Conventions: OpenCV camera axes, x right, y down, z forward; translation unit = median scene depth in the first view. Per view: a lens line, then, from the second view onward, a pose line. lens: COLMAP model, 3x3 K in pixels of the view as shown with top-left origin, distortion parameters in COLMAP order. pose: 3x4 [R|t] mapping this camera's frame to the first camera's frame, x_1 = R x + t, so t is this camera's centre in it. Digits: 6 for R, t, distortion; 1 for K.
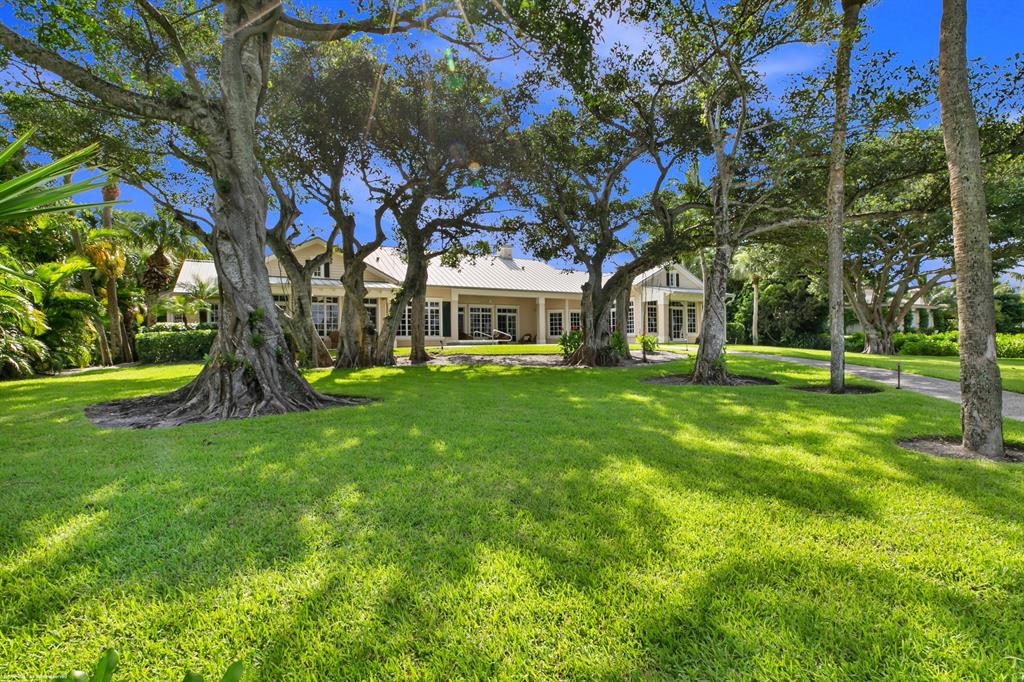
lens RADIAL K [[464.8, 0, 512.0], [0, 464.8, 341.0], [0, 0, 1]] dist [0.000059, -0.000375]
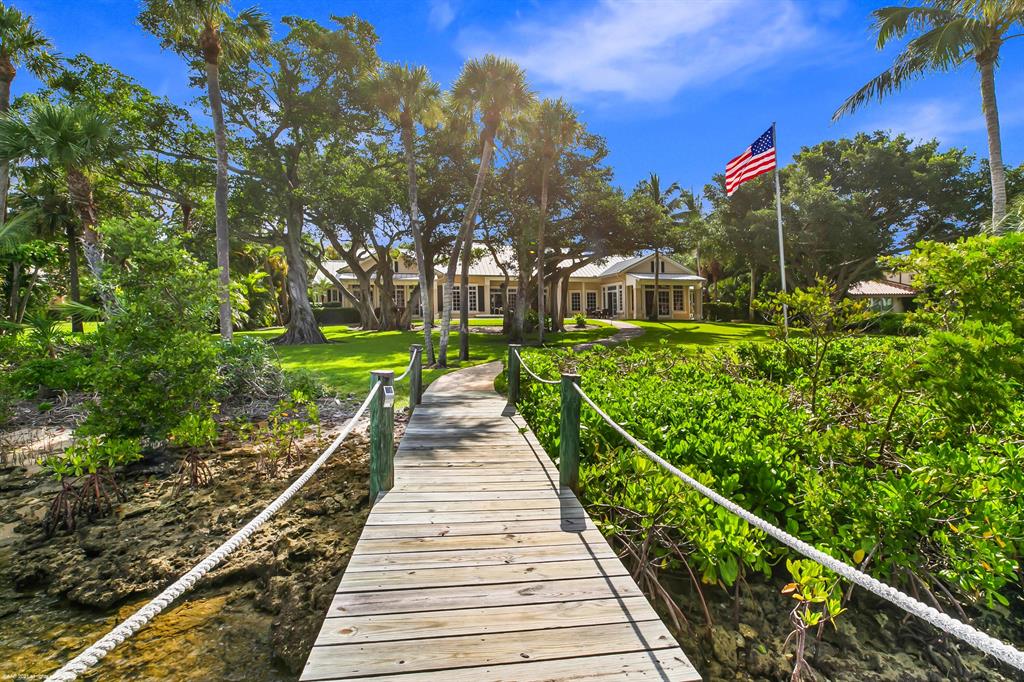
lens RADIAL K [[473.0, 0, 512.0], [0, 473.0, 341.0], [0, 0, 1]] dist [0.001099, -0.000077]
pose [[0.951827, 0.031886, -0.304973, 0.661844], [-0.011307, 0.997552, 0.069008, -0.033967], [0.306427, -0.062235, 0.949858, -0.566770]]
